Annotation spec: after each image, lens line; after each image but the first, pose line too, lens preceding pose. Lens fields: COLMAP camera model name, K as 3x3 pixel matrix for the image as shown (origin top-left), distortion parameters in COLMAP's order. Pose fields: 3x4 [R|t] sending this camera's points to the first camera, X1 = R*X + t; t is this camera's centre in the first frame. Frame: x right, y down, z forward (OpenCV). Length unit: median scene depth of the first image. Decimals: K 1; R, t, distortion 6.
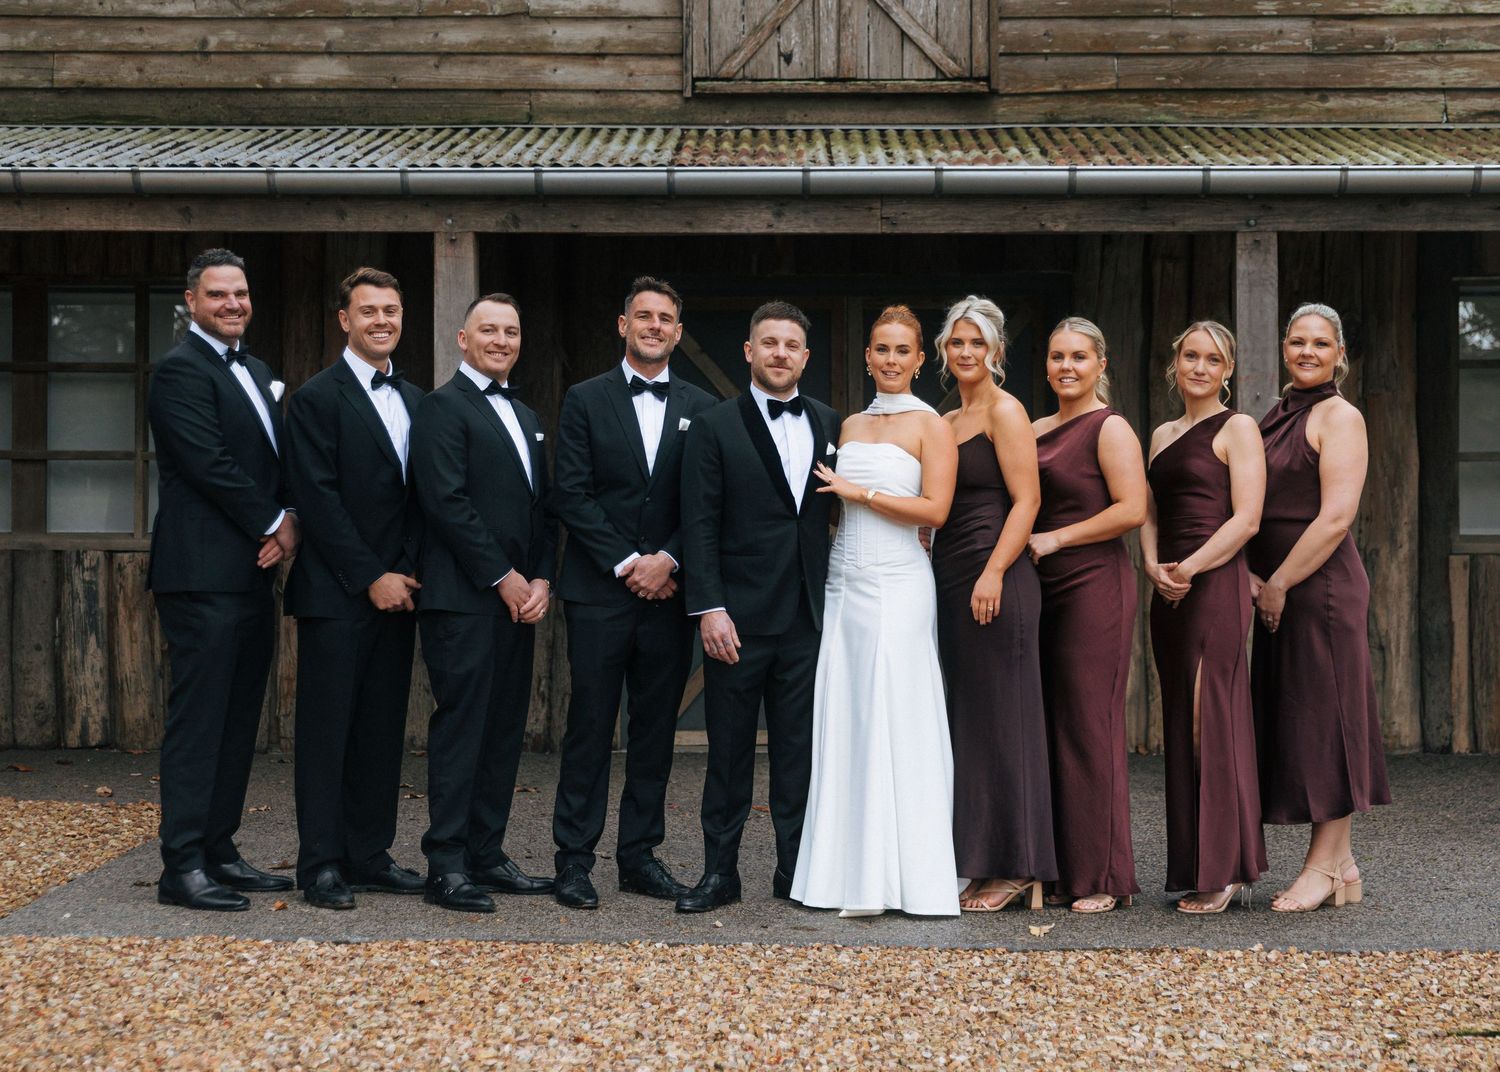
lens RADIAL K [[3323.6, 0, 718.7], [0, 3323.6, 450.8], [0, 0, 1]] dist [0.083385, 0.000000]
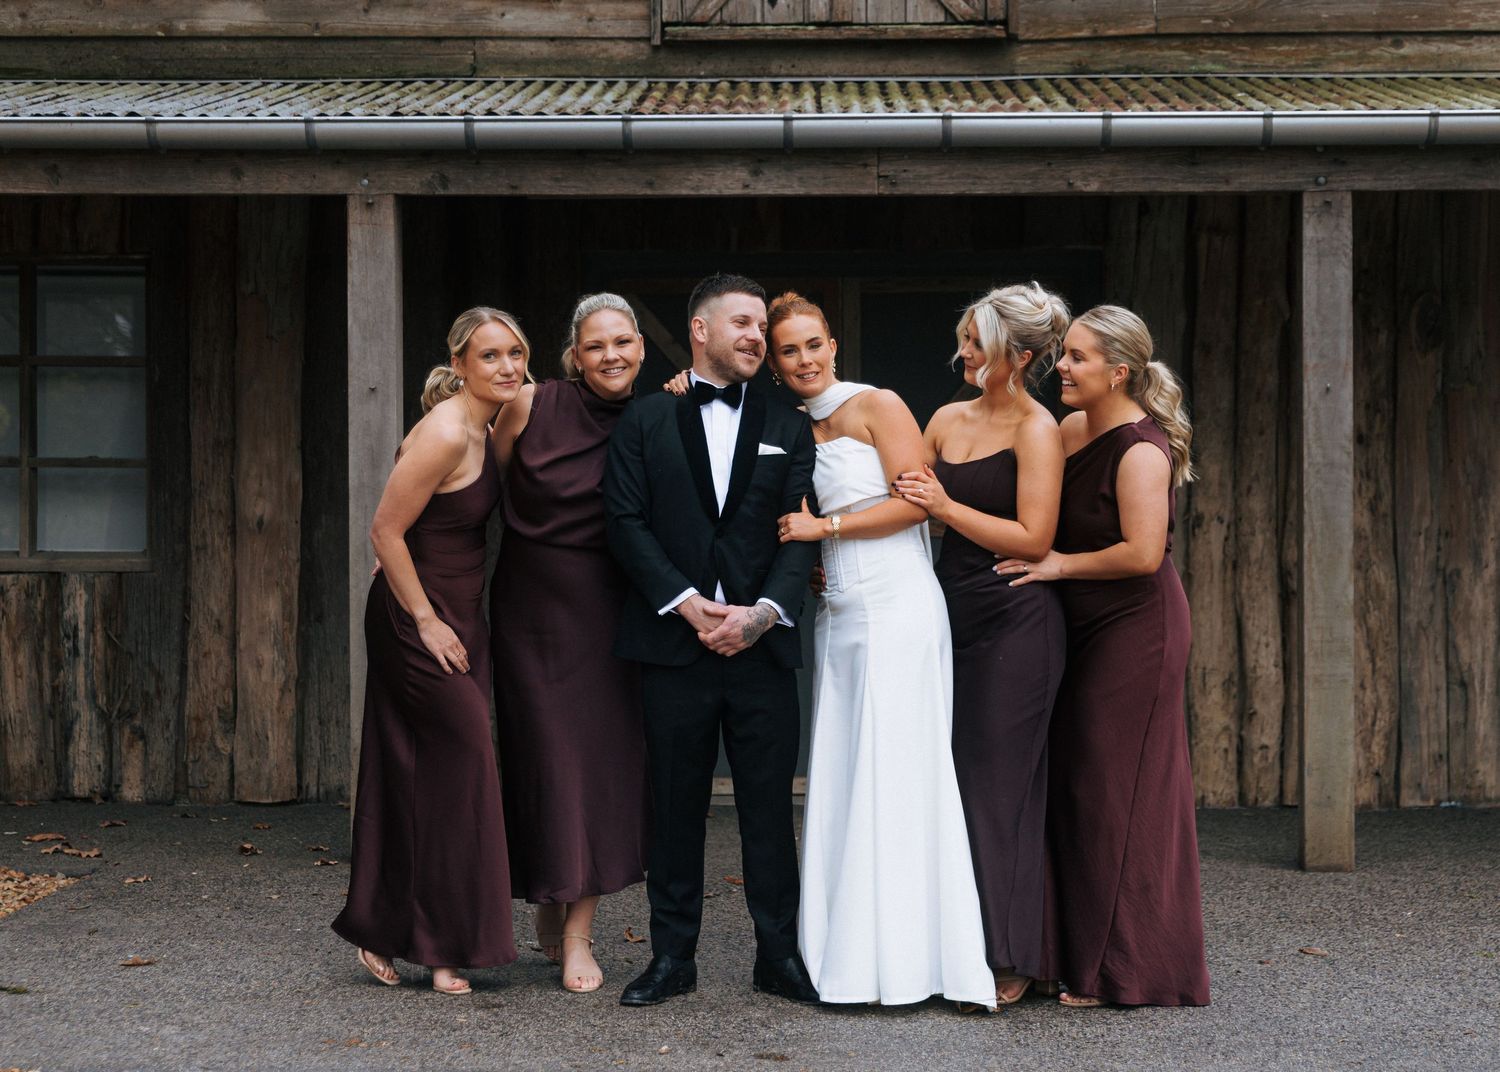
lens RADIAL K [[2989.8, 0, 735.6], [0, 2989.8, 533.2], [0, 0, 1]] dist [0.079692, 0.000000]
pose [[0.999974, -0.000720, -0.007164, 0.017192], [0.000867, 0.999790, 0.020478, 0.004261], [0.007148, -0.020484, 0.999765, 0.229330]]
